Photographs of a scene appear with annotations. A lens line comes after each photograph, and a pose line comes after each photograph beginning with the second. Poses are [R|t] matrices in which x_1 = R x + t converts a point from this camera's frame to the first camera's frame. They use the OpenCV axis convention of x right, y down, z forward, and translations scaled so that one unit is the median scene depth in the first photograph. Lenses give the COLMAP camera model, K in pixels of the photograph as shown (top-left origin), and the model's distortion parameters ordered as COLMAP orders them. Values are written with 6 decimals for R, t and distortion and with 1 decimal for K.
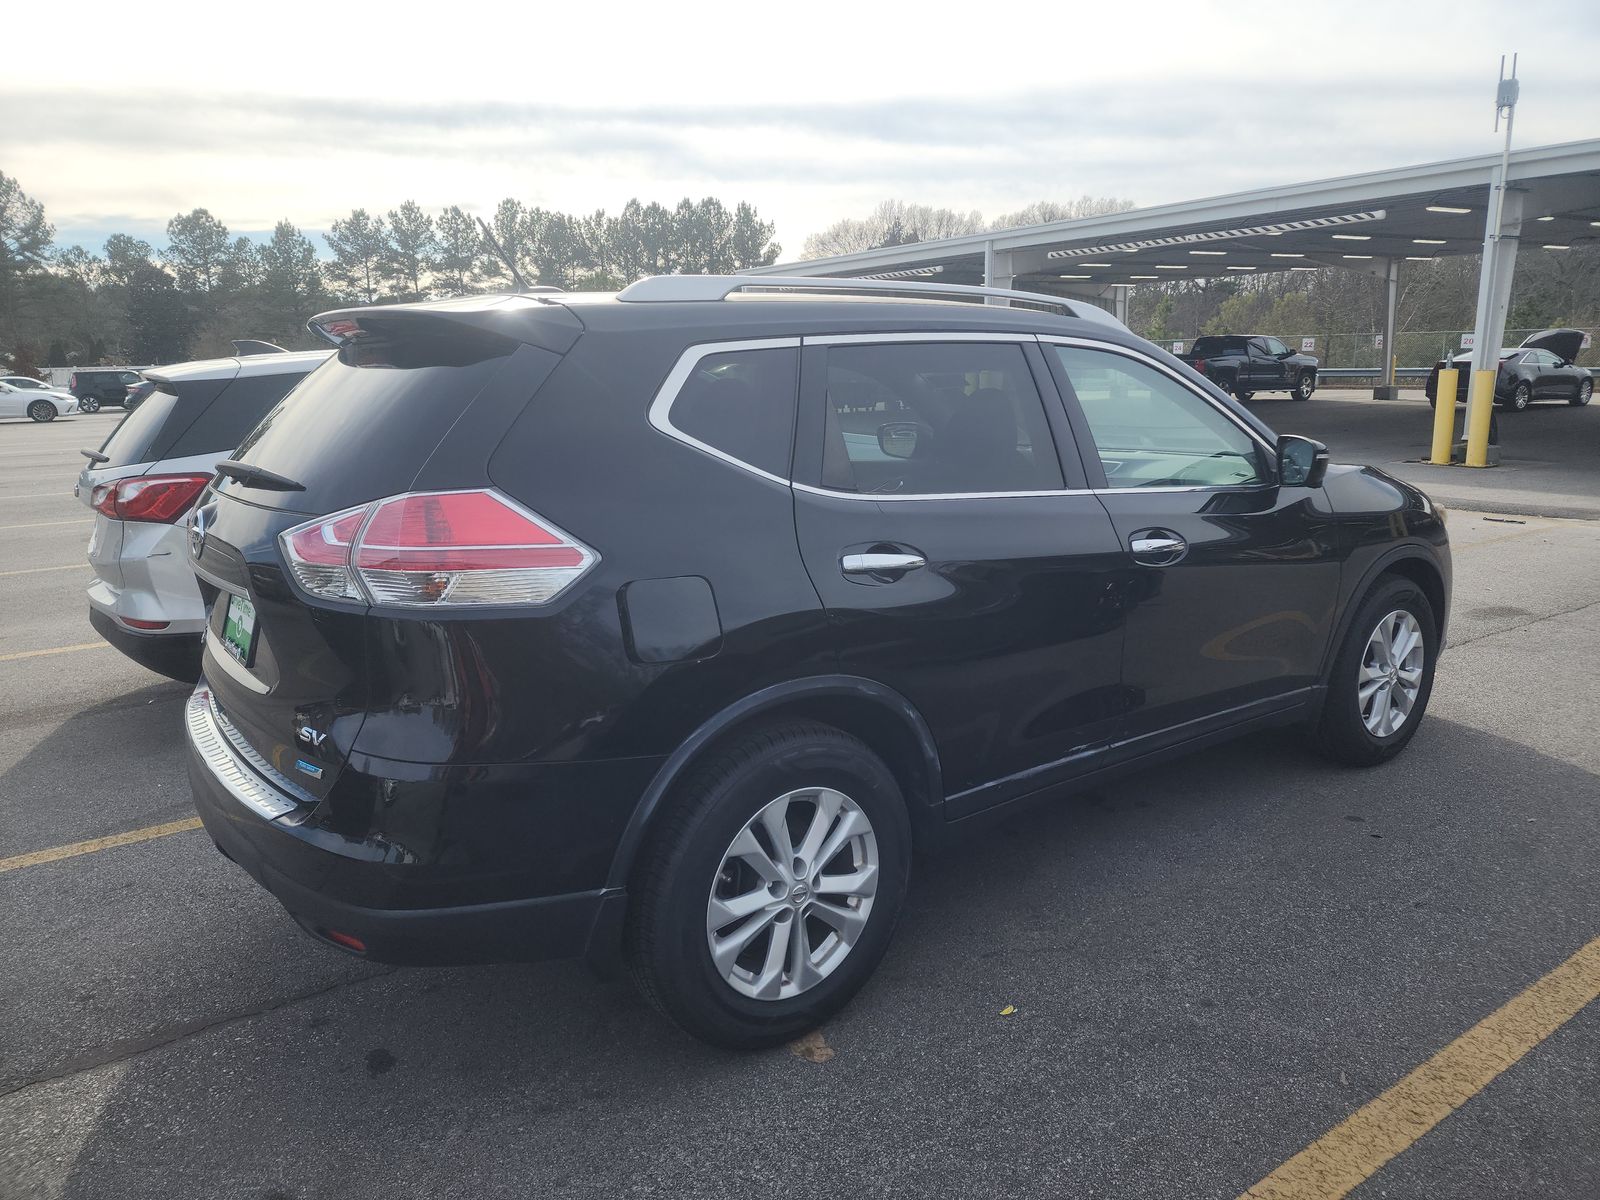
lens RADIAL K [[1082.9, 0, 802.5], [0, 1082.9, 590.8], [0, 0, 1]] dist [0.068816, -0.058392]
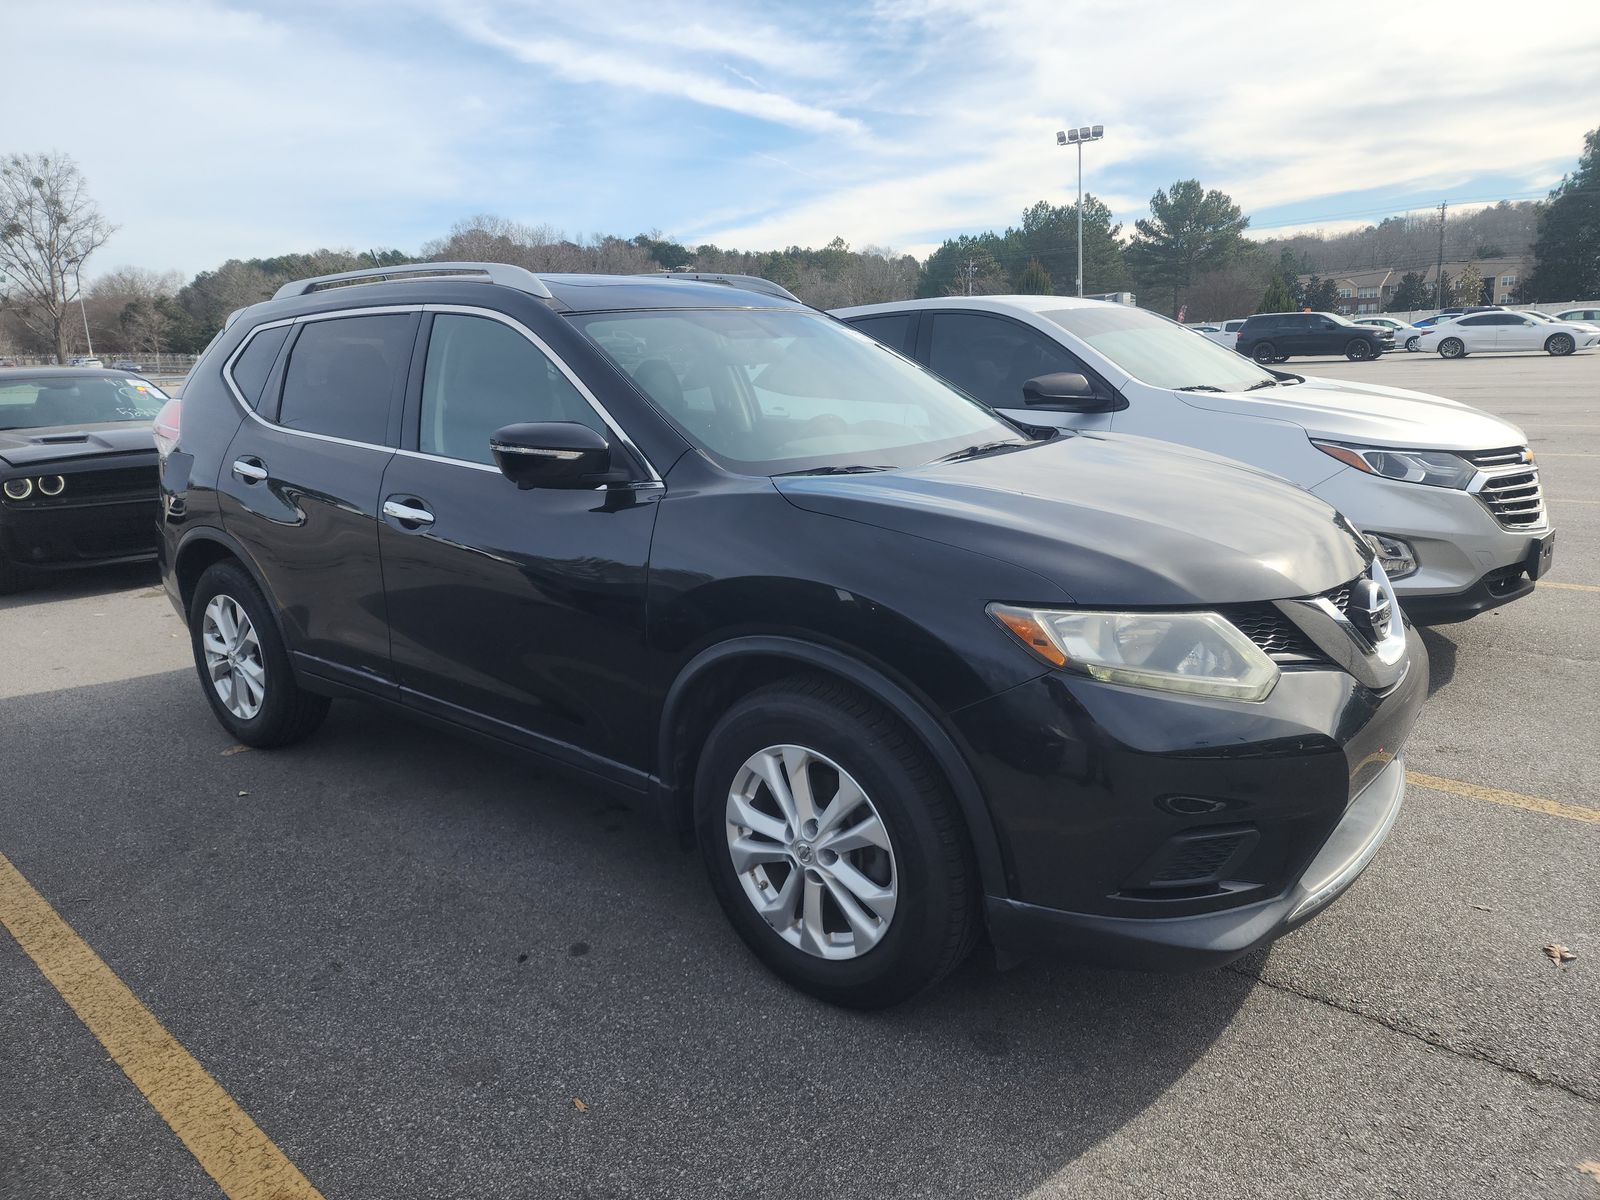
lens RADIAL K [[1082.9, 0, 785.6], [0, 1082.9, 595.9], [0, 0, 1]] dist [0.068816, -0.058392]
pose [[0.217986, 0.228128, -0.948915, 1.247318], [-0.164885, 0.966929, 0.194582, -0.200280], [0.961923, 0.114045, 0.248392, 0.979591]]
